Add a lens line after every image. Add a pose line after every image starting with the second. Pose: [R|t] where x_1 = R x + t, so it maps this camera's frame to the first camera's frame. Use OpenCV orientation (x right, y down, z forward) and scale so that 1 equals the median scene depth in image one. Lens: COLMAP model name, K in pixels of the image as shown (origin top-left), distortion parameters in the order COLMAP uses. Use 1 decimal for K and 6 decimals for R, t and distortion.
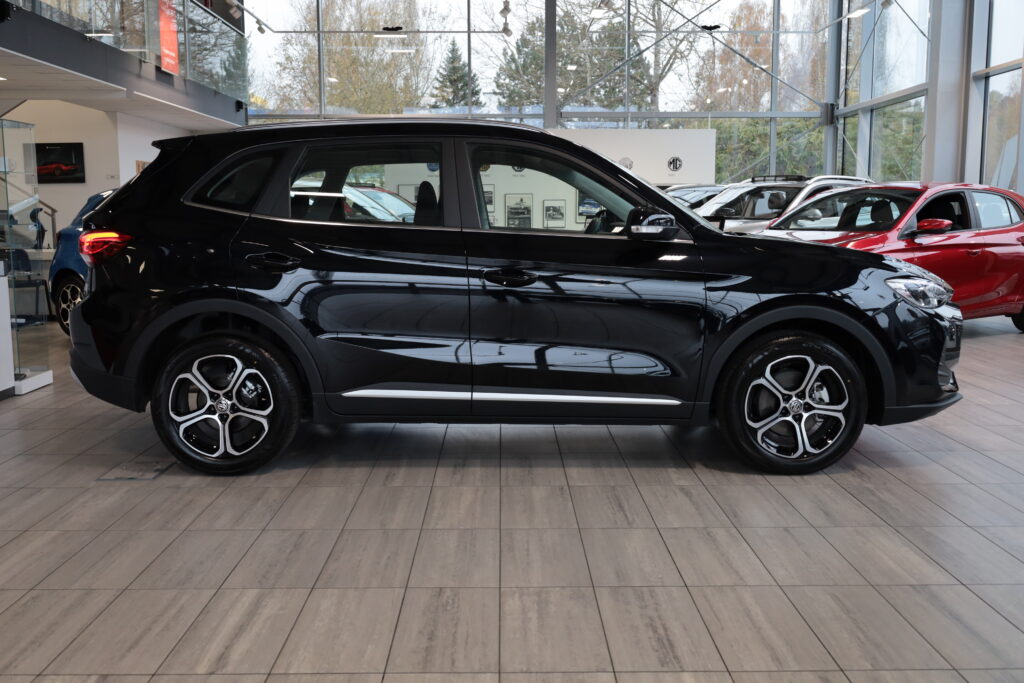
lens RADIAL K [[986.1, 0, 512.0], [0, 986.1, 341.5], [0, 0, 1]] dist [-0.009768, -0.004130]
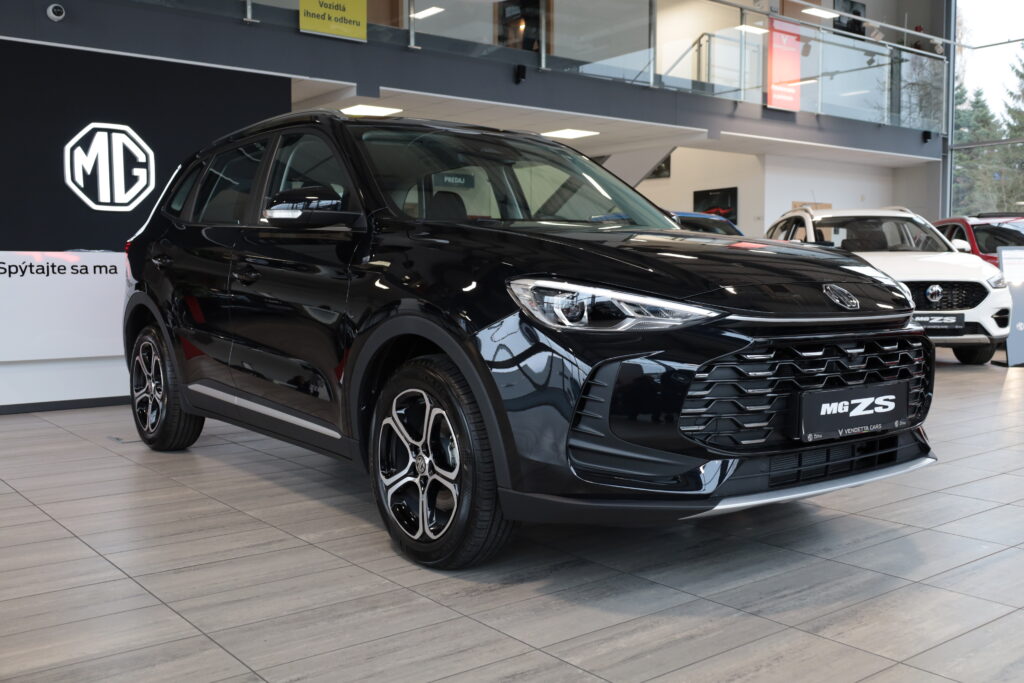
lens RADIAL K [[986.1, 0, 512.0], [0, 986.1, 341.5], [0, 0, 1]] dist [-0.009768, -0.004130]
pose [[0.609064, 0.053711, -0.791300, 0.864516], [-0.098788, 0.995072, -0.008495, -0.019691], [0.786945, 0.083345, 0.611369, 0.622905]]
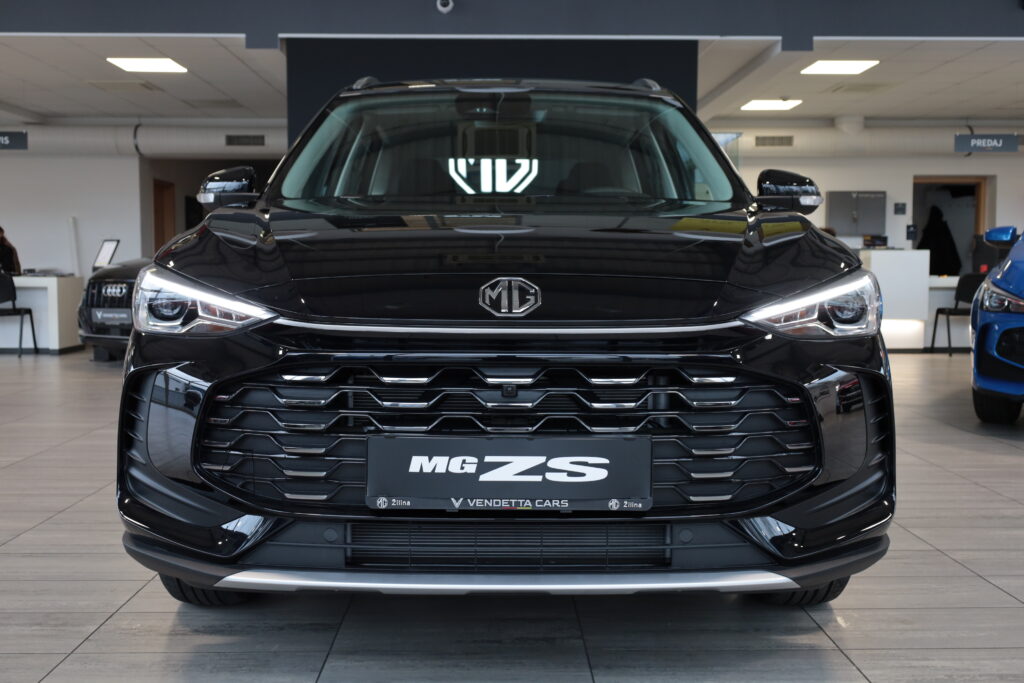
lens RADIAL K [[1093.8, 0, 512.0], [0, 1093.8, 341.5], [0, 0, 1]] dist [0.010675, -0.002999]
pose [[0.001841, 0.068697, -0.997636, 0.950483], [-0.127371, 0.989528, 0.067903, -0.088014], [0.991853, 0.126944, 0.010571, 1.177047]]
